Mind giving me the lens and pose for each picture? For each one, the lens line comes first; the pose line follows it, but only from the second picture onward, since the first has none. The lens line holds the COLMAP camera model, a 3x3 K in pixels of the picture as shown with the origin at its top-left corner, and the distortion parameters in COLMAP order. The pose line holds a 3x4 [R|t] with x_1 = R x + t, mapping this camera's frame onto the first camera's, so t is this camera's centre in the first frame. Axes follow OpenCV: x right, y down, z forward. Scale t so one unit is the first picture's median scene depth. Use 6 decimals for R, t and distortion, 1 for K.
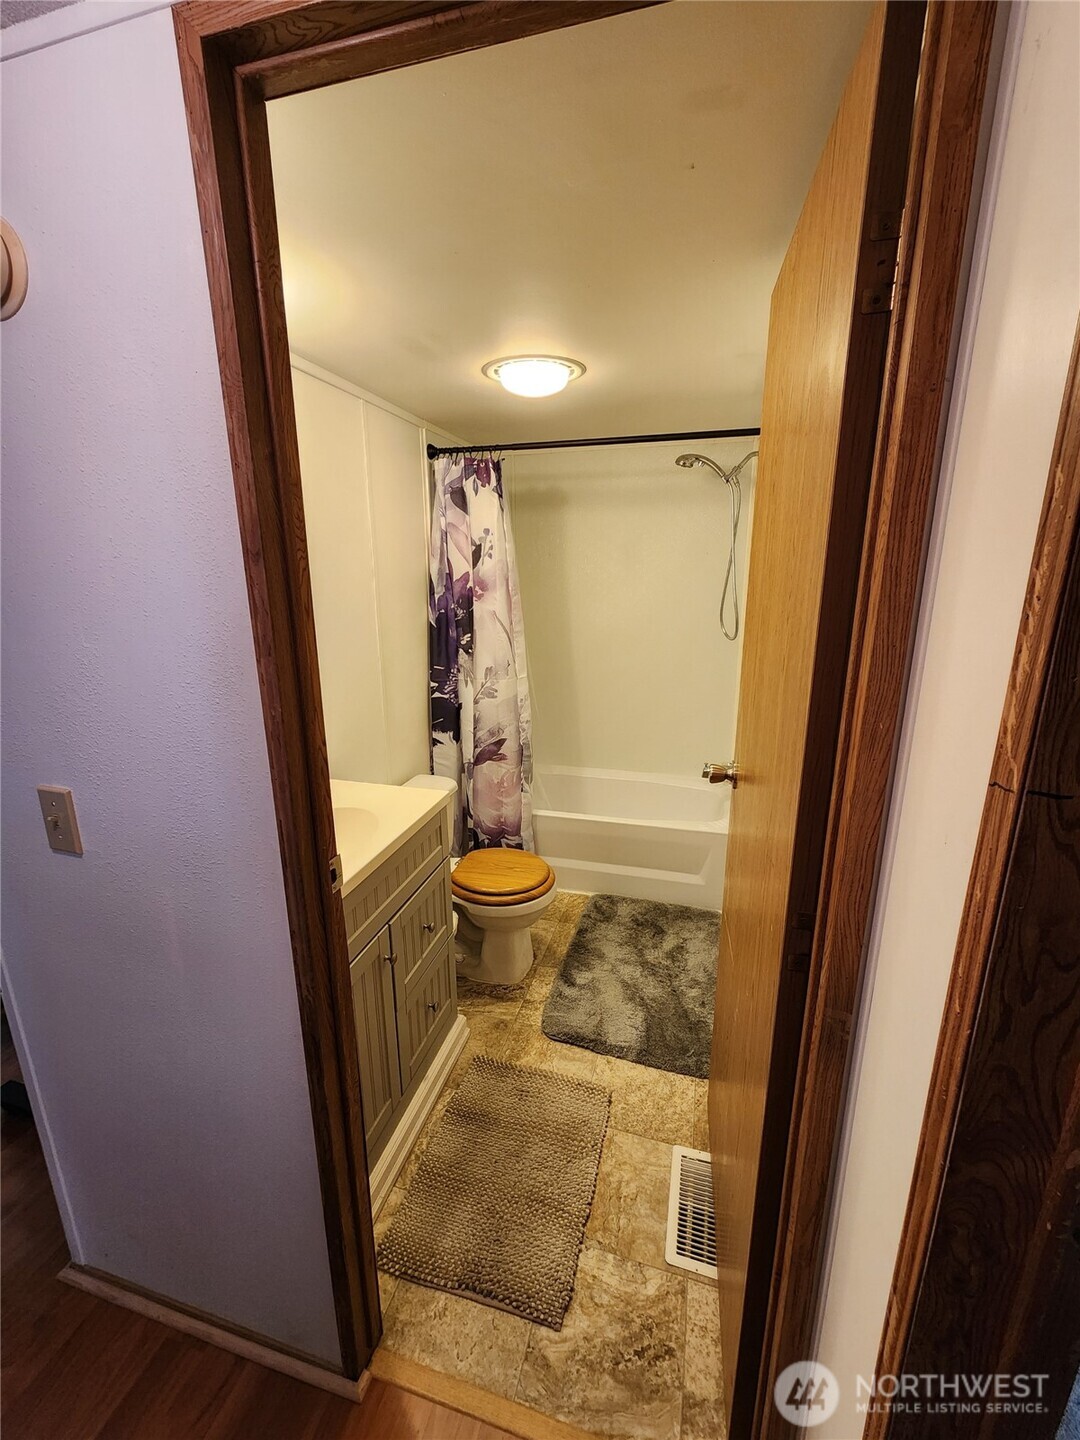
lens RADIAL K [[587.1, 0, 538.6], [0, 587.1, 714.3], [0, 0, 1]] dist [-0.014270, -0.001029]
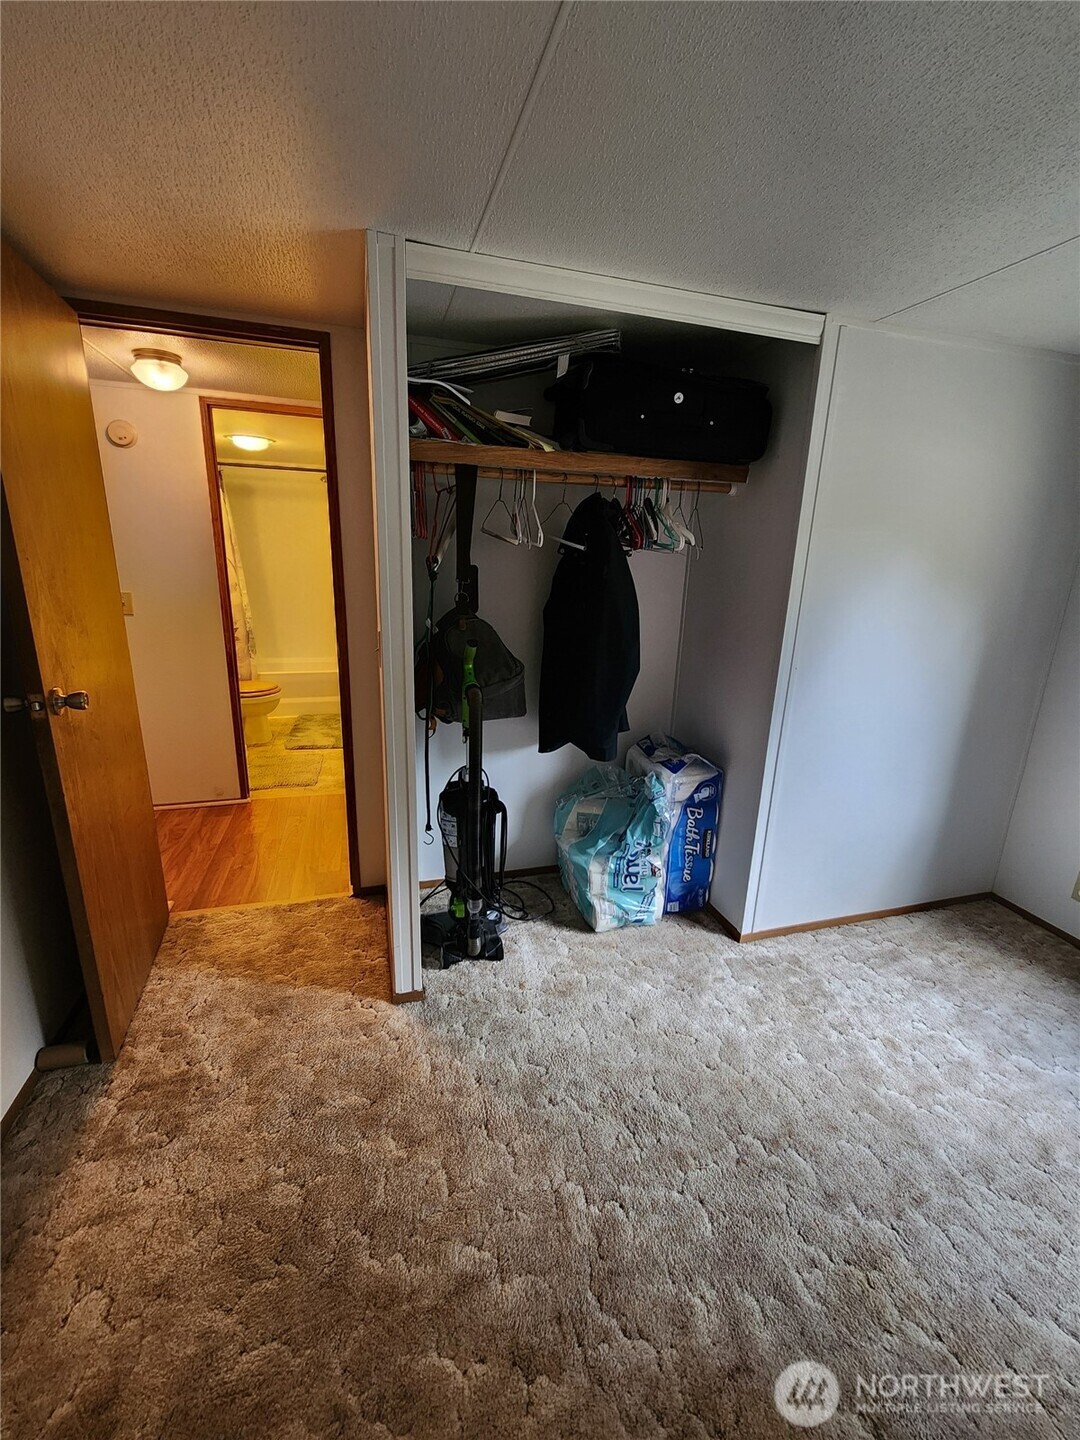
lens RADIAL K [[587.1, 0, 539.0], [0, 587.1, 716.8], [0, 0, 1]] dist [-0.014270, -0.001029]
pose [[0.848433, -0.111051, 0.517523, -0.267304], [0.090438, 0.993780, 0.064982, 0.324020], [-0.521520, -0.008329, 0.853198, -1.164086]]
